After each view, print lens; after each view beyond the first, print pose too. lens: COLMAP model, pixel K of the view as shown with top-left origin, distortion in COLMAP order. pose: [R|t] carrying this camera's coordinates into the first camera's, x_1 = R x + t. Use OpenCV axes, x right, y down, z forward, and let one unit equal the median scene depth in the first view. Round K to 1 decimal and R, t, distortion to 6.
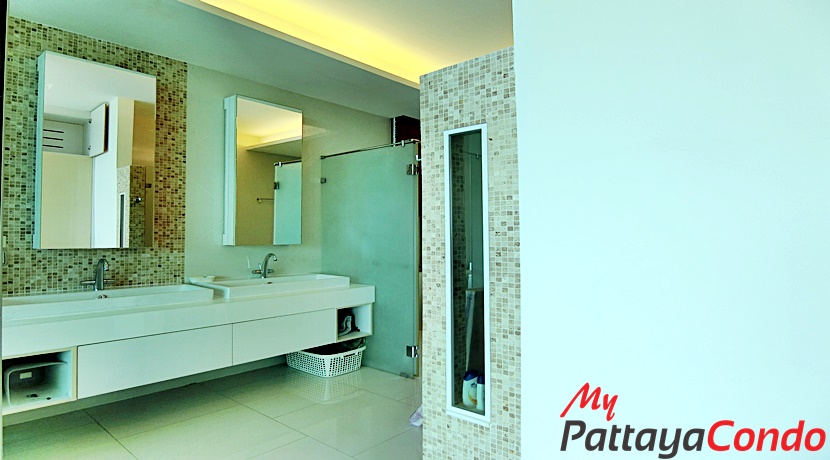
lens RADIAL K [[470.1, 0, 415.0], [0, 470.1, 230.0], [0, 0, 1]] dist [-0.000566, -0.010422]
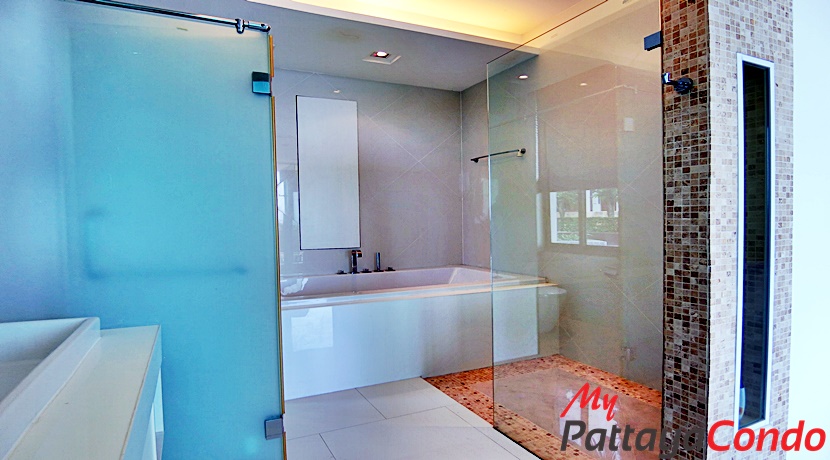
lens RADIAL K [[470.1, 0, 415.0], [0, 470.1, 230.0], [0, 0, 1]] dist [-0.000566, -0.010422]
pose [[0.359129, -0.039849, 0.932437, -0.764690], [-0.007108, 0.998942, 0.045429, 0.024357], [-0.933261, -0.022943, 0.358466, 1.185359]]
